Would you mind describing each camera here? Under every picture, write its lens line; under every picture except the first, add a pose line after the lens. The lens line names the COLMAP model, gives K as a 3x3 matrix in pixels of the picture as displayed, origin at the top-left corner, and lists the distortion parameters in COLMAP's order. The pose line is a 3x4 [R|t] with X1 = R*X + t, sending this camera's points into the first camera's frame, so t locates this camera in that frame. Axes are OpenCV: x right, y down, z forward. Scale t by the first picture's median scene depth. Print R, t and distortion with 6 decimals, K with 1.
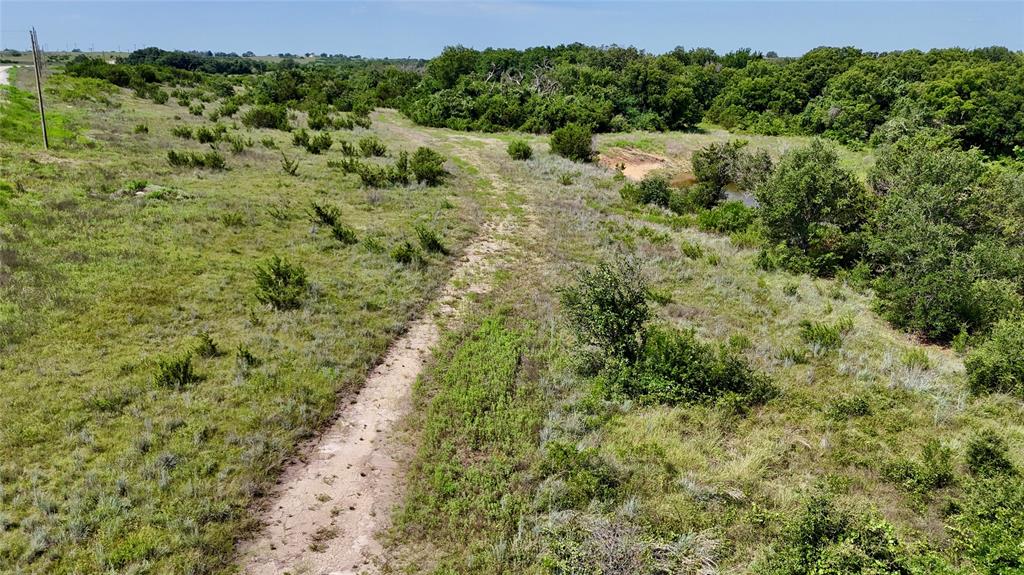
lens RADIAL K [[758.1, 0, 514.7], [0, 758.1, 288.1], [0, 0, 1]] dist [0.057320, -0.054045]
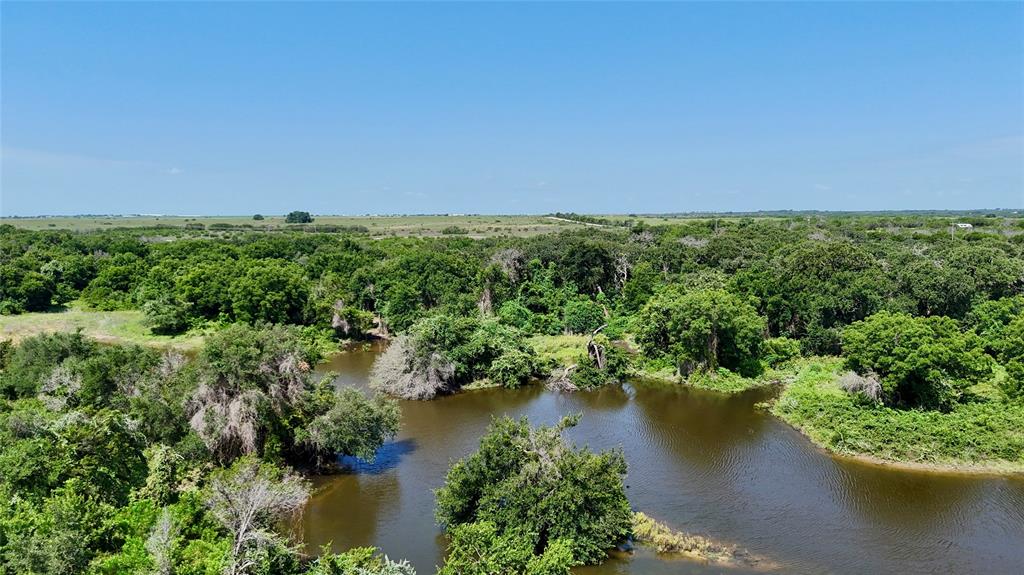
lens RADIAL K [[756.3, 0, 512.0], [0, 756.3, 287.5], [0, 0, 1]] dist [0.079639, -0.078109]
pose [[0.832578, -0.065559, 0.550015, 0.250042], [0.169049, 0.975671, -0.139601, 0.120647], [-0.527481, 0.209208, 0.823405, -0.831288]]
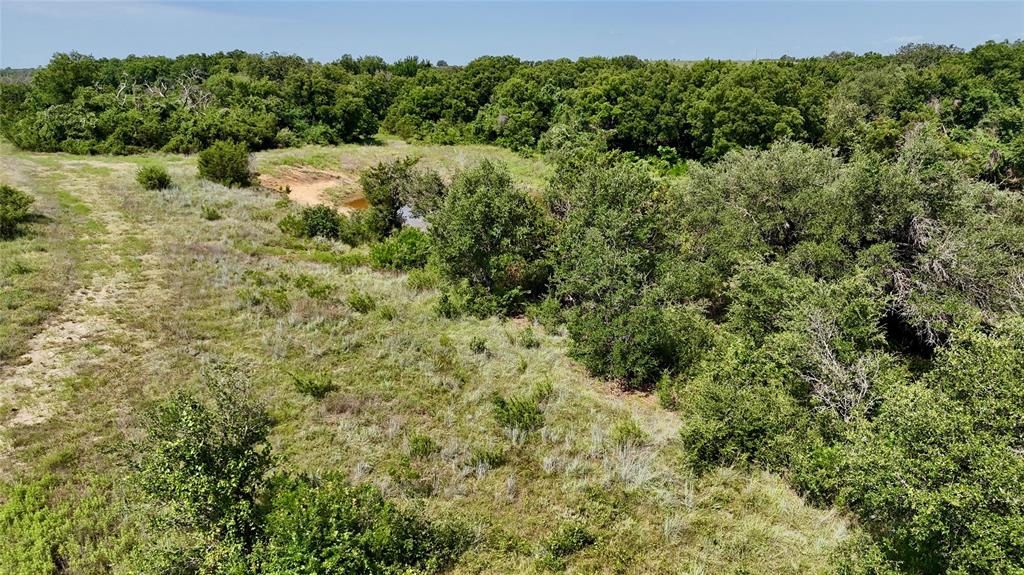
lens RADIAL K [[756.3, 0, 512.0], [0, 756.3, 287.5], [0, 0, 1]] dist [0.079639, -0.078109]
pose [[0.921755, -0.116560, 0.369839, 0.039387], [0.120625, 0.992623, 0.012203, -0.025968], [-0.368533, 0.033364, 0.929016, 0.088218]]
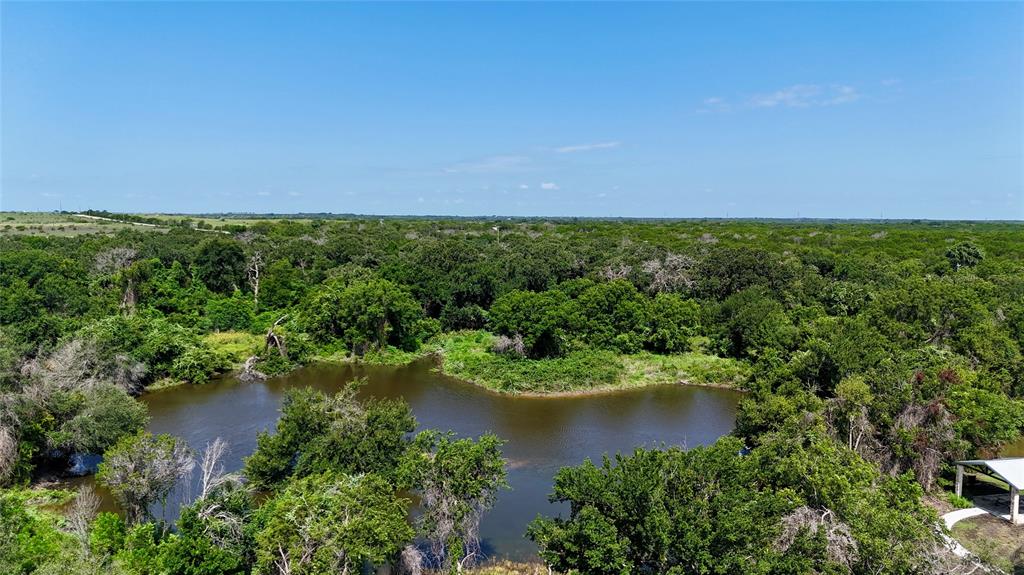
lens RADIAL K [[756.2, 0, 515.8], [0, 756.2, 281.5], [0, 0, 1]] dist [0.051301, -0.044156]
pose [[0.384746, -0.083051, 0.919279, -0.012815], [0.256657, 0.966293, -0.020120, 0.105210], [-0.886622, 0.243680, 0.393093, -0.774493]]
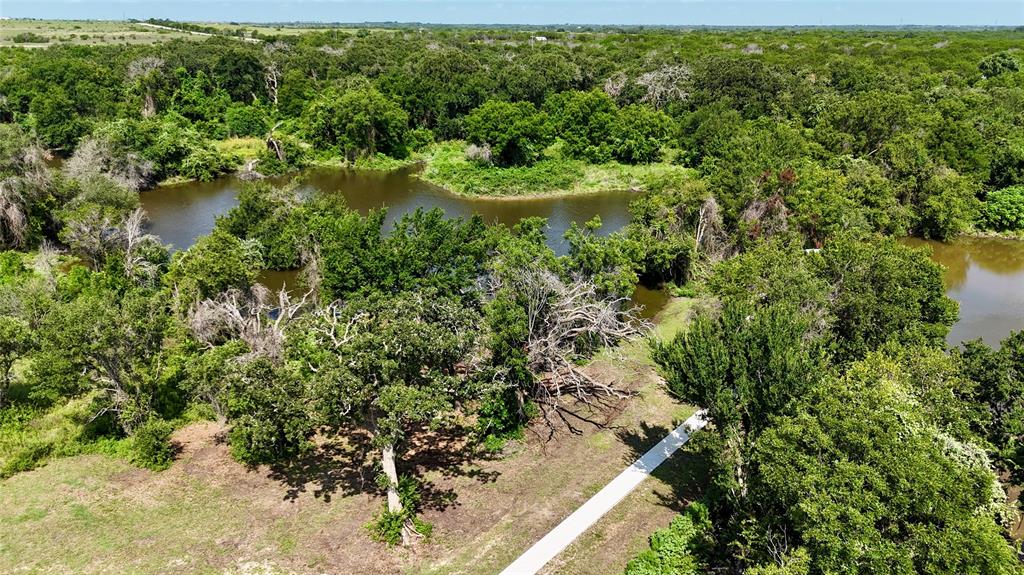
lens RADIAL K [[756.3, 0, 507.9], [0, 756.3, 287.7], [0, 0, 1]] dist [0.051702, -0.039812]
pose [[0.476784, -0.291051, 0.829437, -0.045921], [0.246571, 0.949992, 0.191618, 0.162047], [-0.843729, 0.113155, 0.524706, -0.979045]]
